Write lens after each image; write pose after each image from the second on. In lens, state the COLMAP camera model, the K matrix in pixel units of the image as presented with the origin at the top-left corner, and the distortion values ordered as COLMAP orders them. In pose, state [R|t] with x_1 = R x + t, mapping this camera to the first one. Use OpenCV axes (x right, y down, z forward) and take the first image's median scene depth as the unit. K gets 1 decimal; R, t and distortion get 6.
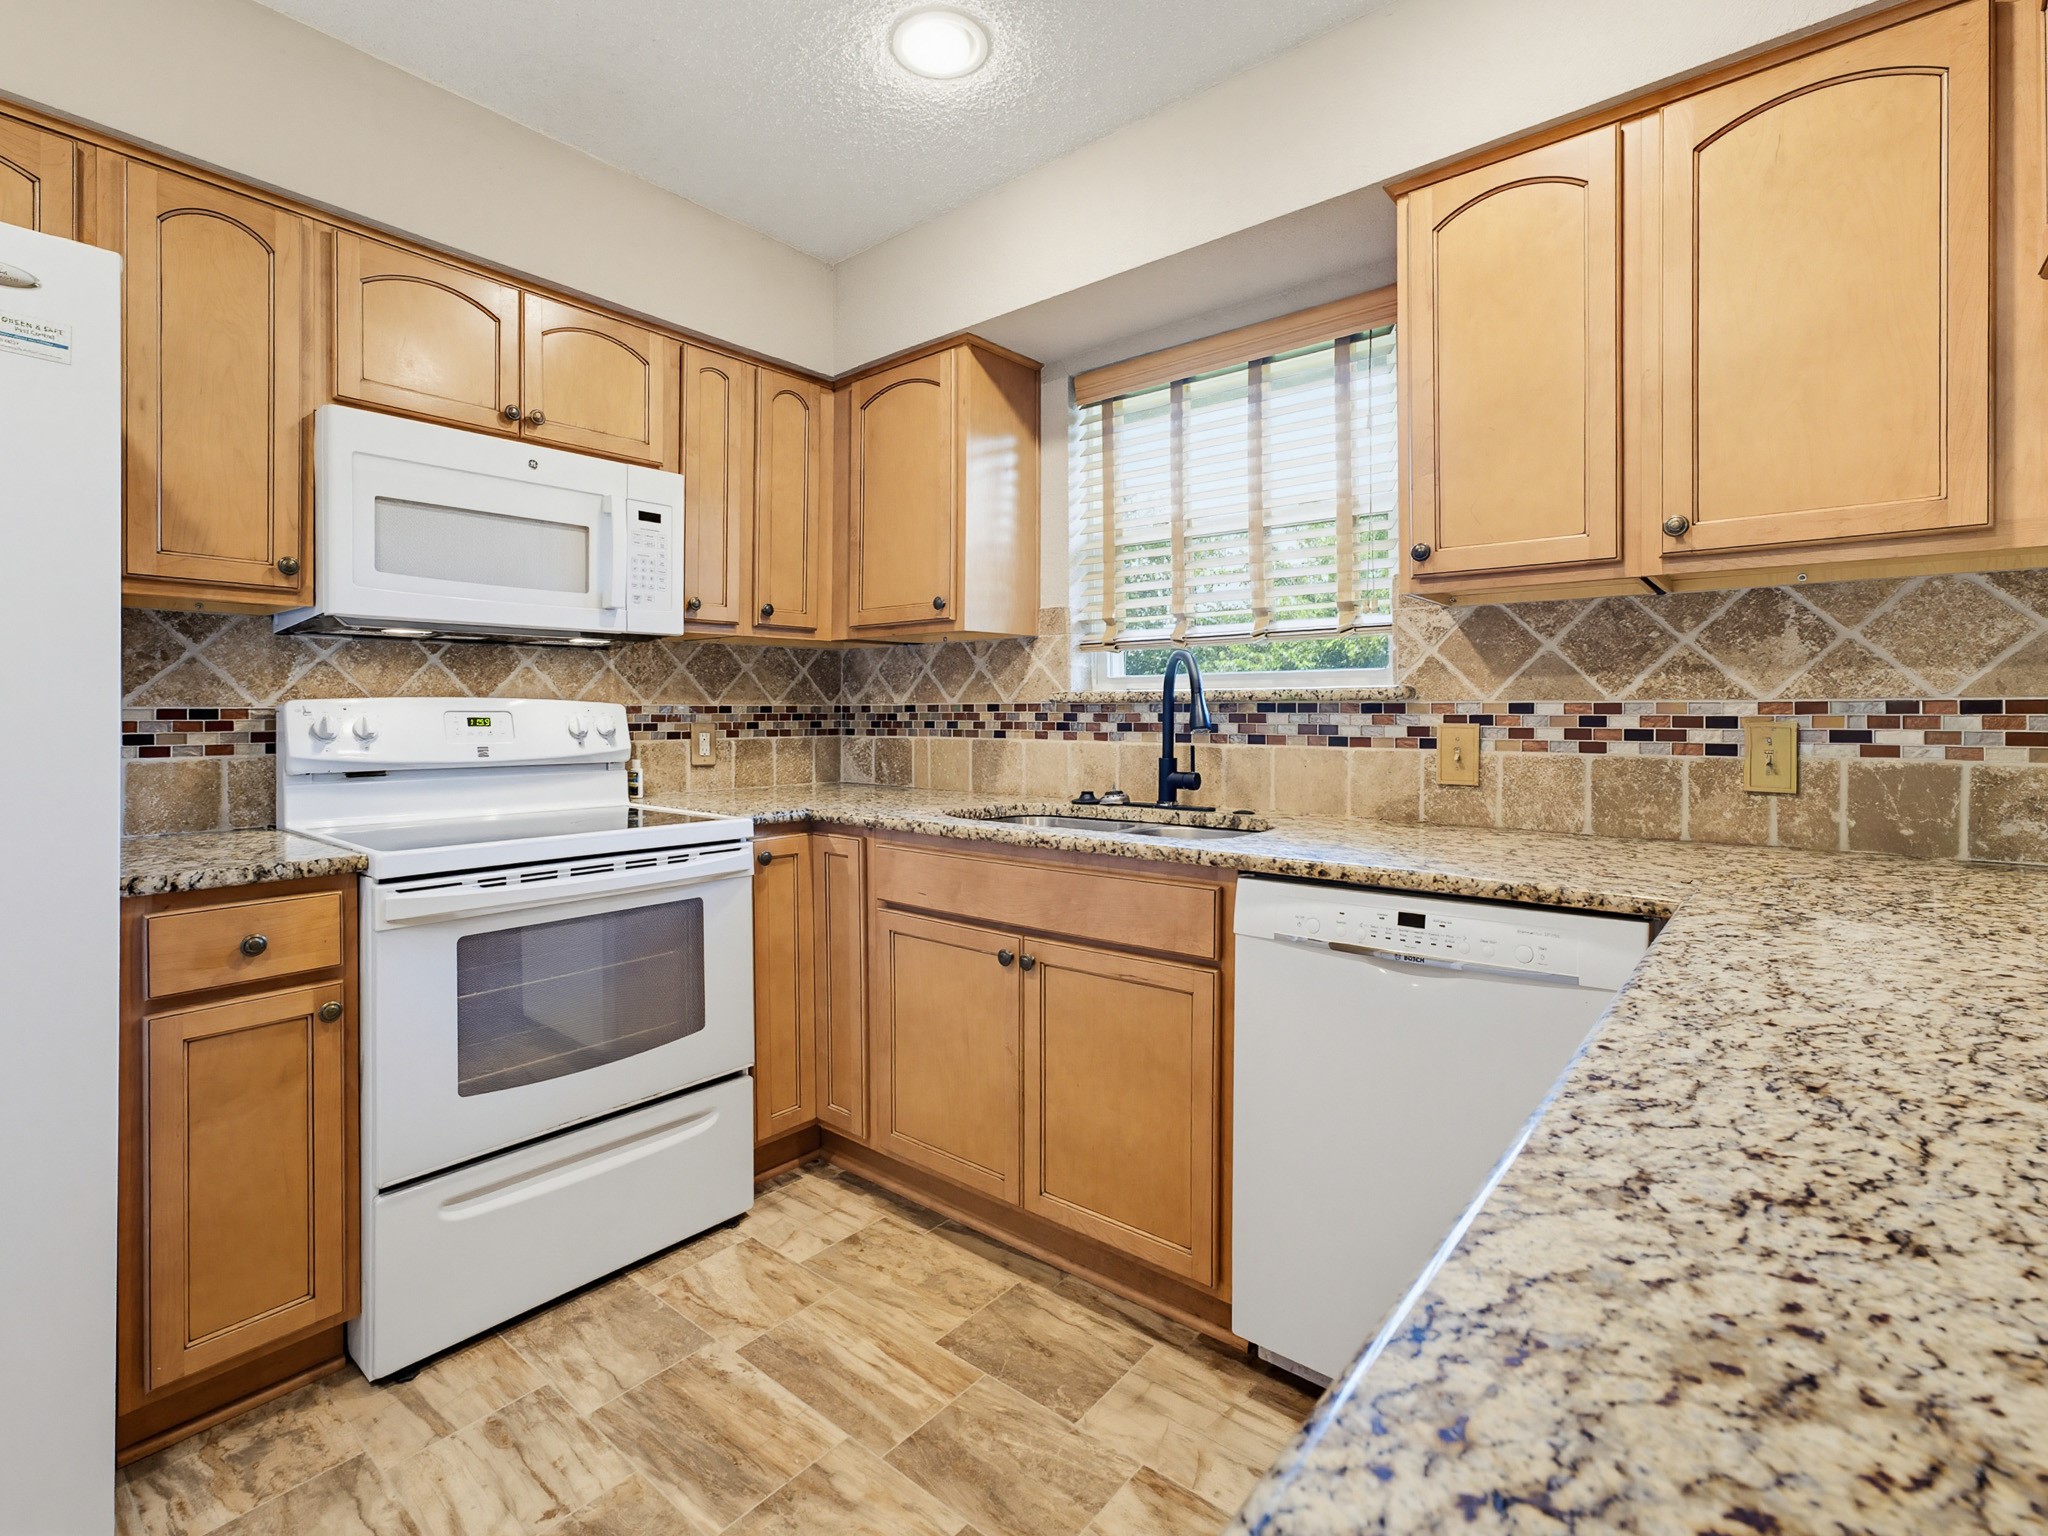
lens RADIAL K [[980.6, 0, 970.7], [0, 980.6, 723.6], [0, 0, 1]] dist [-0.001252, 0.001533]
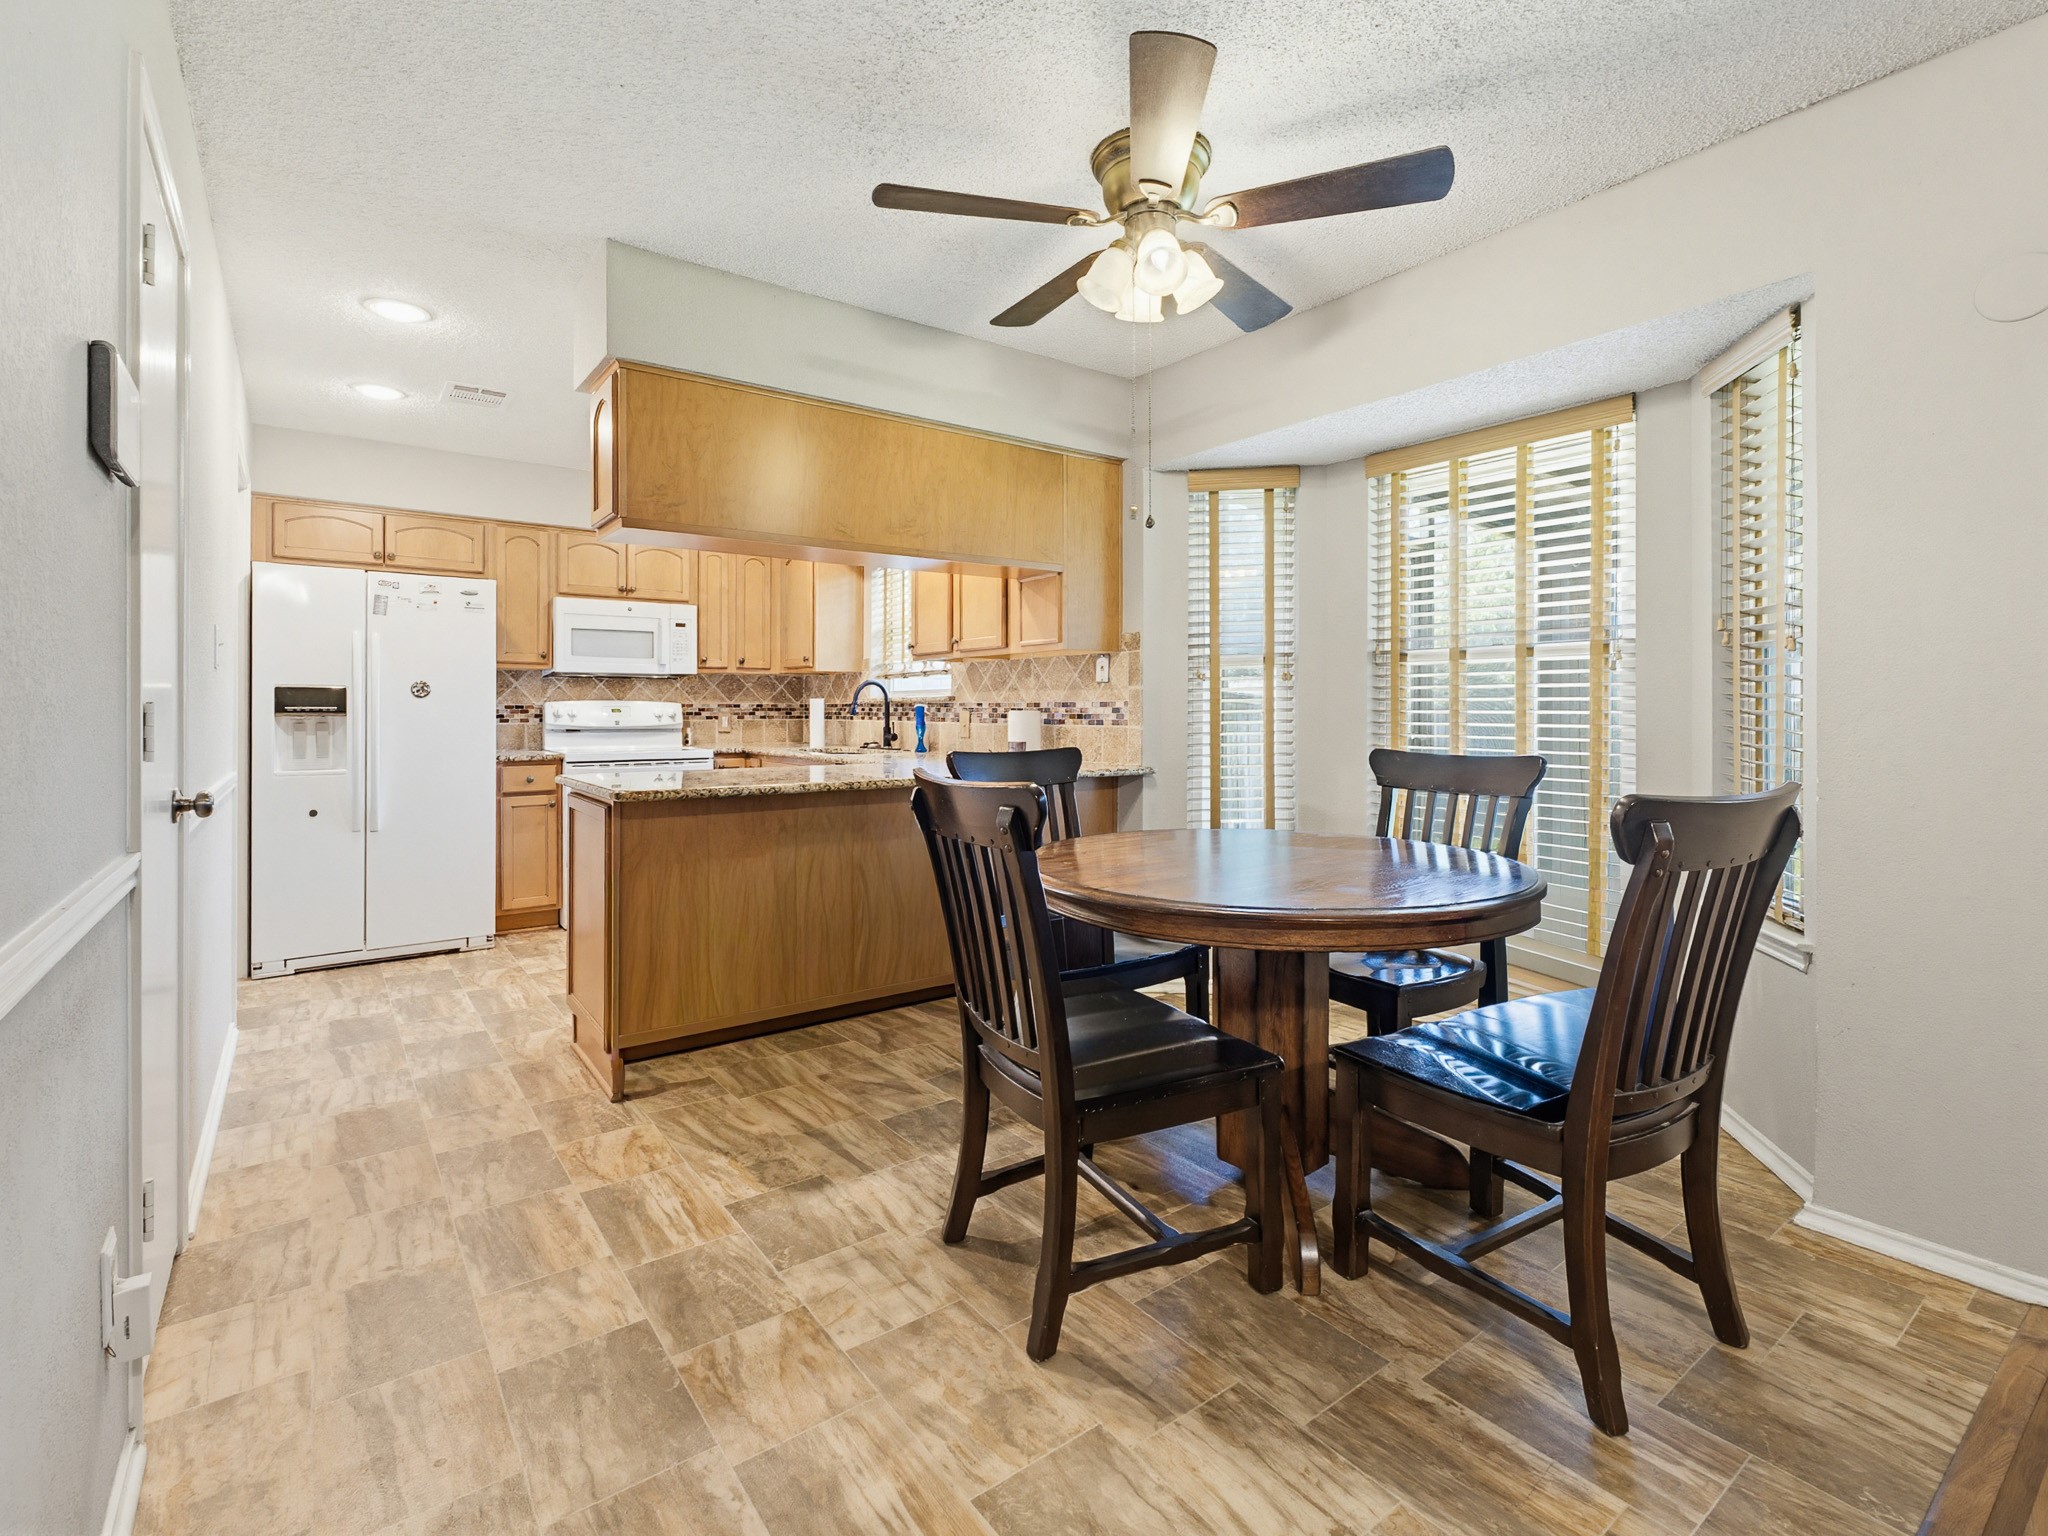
lens RADIAL K [[926.7, 0, 1028.7], [0, 926.7, 746.6], [0, 0, 1]] dist [-0.082592, 0.020264]
pose [[0.983473, 0.010201, -0.180769, 1.054350], [-0.005208, 0.999592, 0.028075, 0.021332], [0.180982, -0.026669, 0.983125, -1.207739]]
